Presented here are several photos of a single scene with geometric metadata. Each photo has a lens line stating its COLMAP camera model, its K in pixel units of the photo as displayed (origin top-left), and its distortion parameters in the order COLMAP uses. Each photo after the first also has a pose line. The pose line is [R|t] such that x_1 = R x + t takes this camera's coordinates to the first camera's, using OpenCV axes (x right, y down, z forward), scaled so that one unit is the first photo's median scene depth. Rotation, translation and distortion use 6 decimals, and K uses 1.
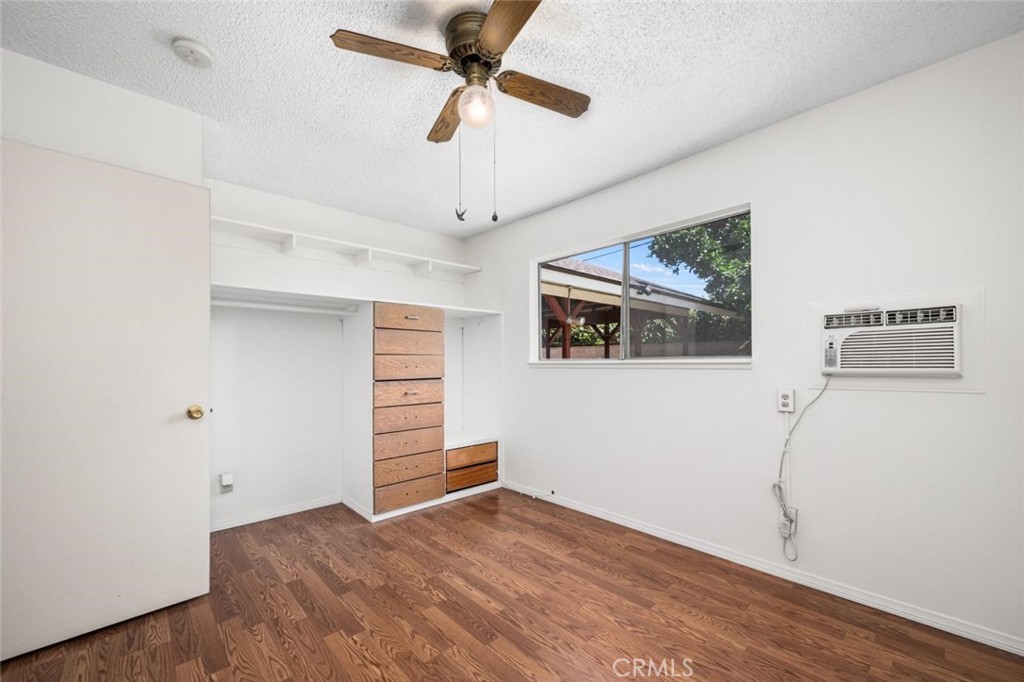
lens RADIAL K [[422.6, 0, 532.6], [0, 422.6, 357.4], [0, 0, 1]] dist [-0.001780, 0.000557]
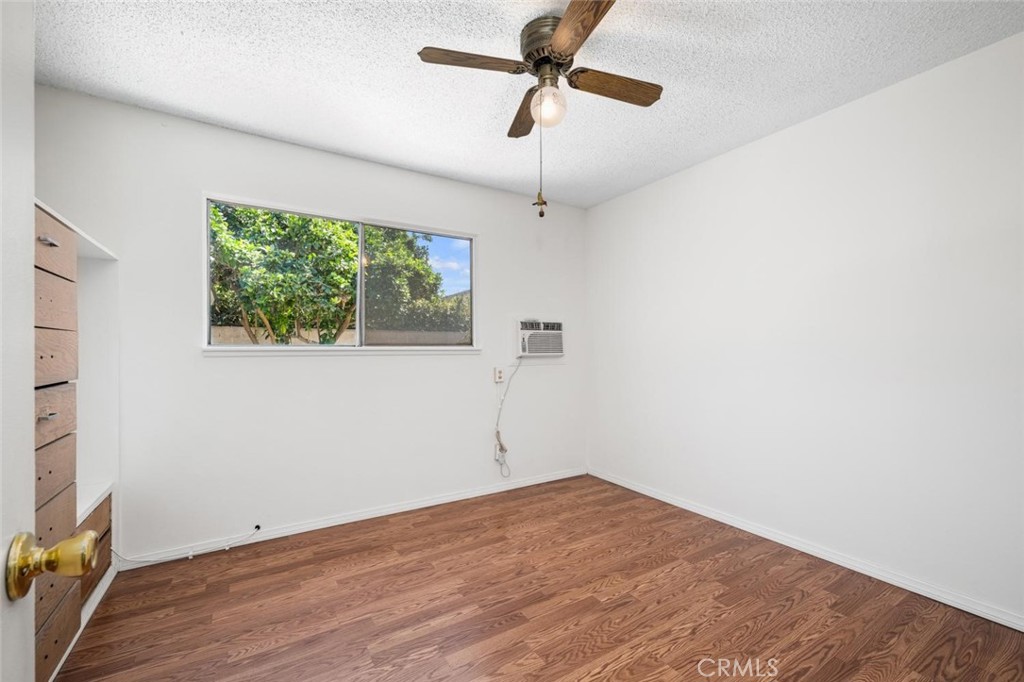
lens RADIAL K [[422.6, 0, 513.3], [0, 422.6, 348.7], [0, 0, 1]] dist [-0.001780, 0.000557]
pose [[0.196262, 0.004109, 0.980543, -0.895239], [-0.013556, 0.999907, -0.001477, 0.009685], [-0.980458, -0.013002, 0.196299, 0.660797]]
